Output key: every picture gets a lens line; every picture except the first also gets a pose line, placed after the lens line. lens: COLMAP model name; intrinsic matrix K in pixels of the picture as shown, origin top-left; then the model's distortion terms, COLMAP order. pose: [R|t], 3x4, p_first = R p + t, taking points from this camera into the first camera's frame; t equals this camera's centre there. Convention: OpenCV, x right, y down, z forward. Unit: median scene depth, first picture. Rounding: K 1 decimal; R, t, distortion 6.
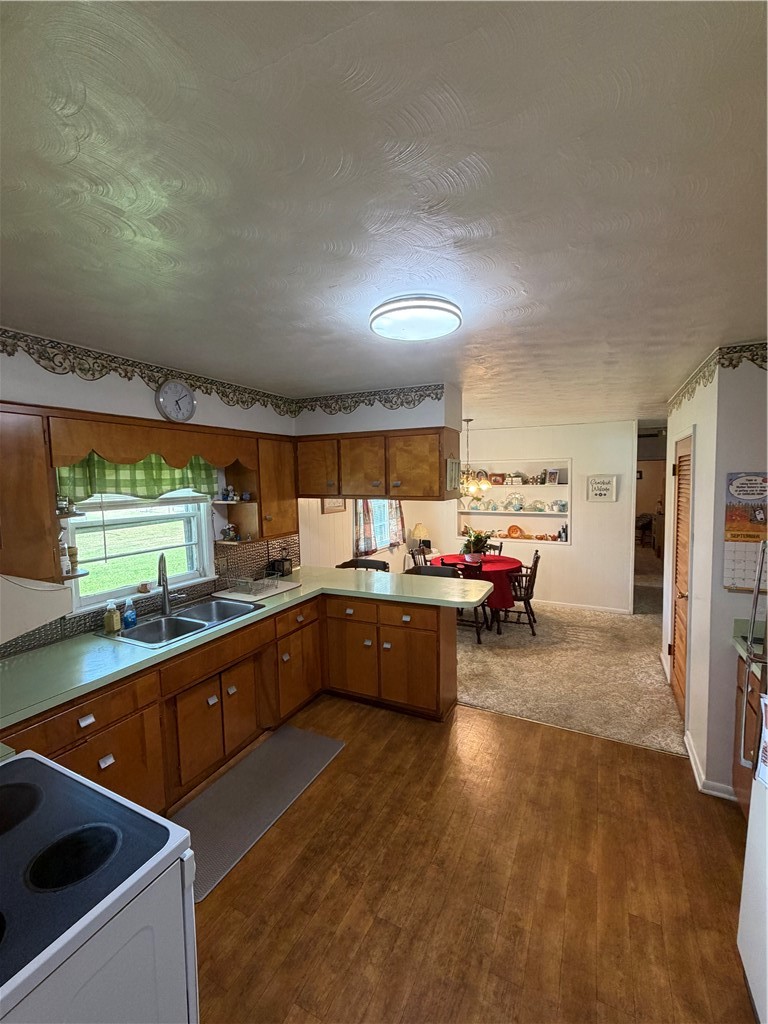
lens RADIAL K [[444.7, 0, 389.1], [0, 444.7, 512.1], [0, 0, 1]] dist [0.002838, 0.000584]
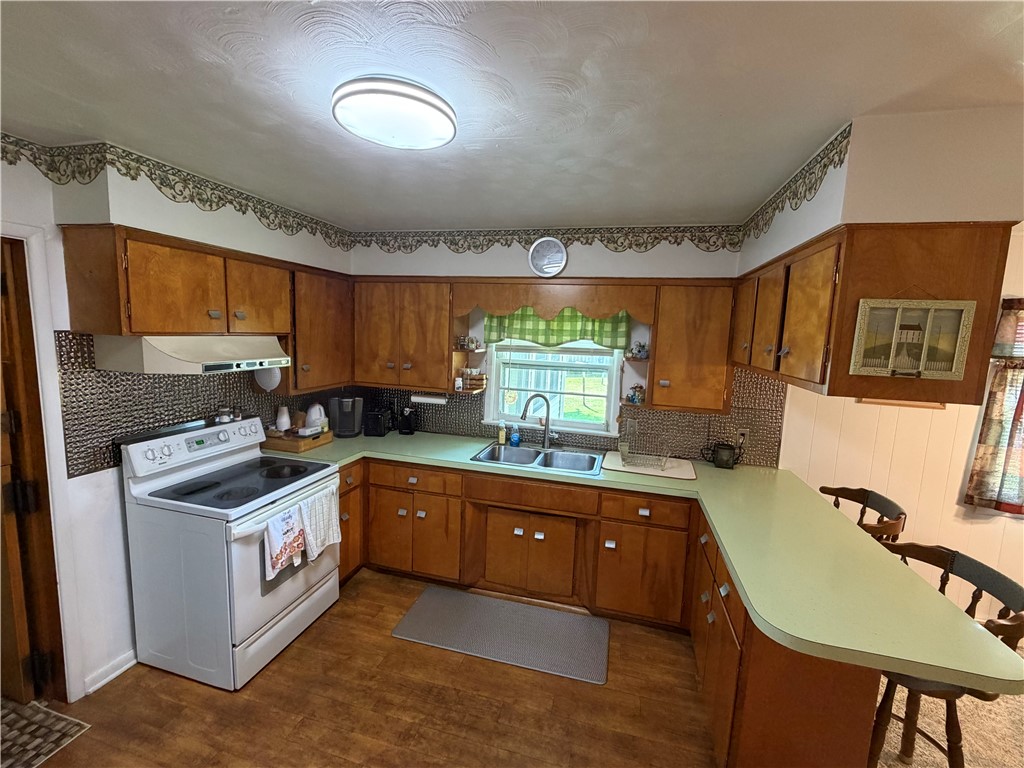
lens RADIAL K [[444.7, 0, 513.1], [0, 444.7, 385.1], [0, 0, 1]] dist [0.002838, 0.000584]
pose [[0.171067, 0.145976, -0.974385, 0.627770], [-0.117342, 0.984943, 0.126957, -0.071868], [0.978247, 0.092618, 0.185621, 0.761339]]
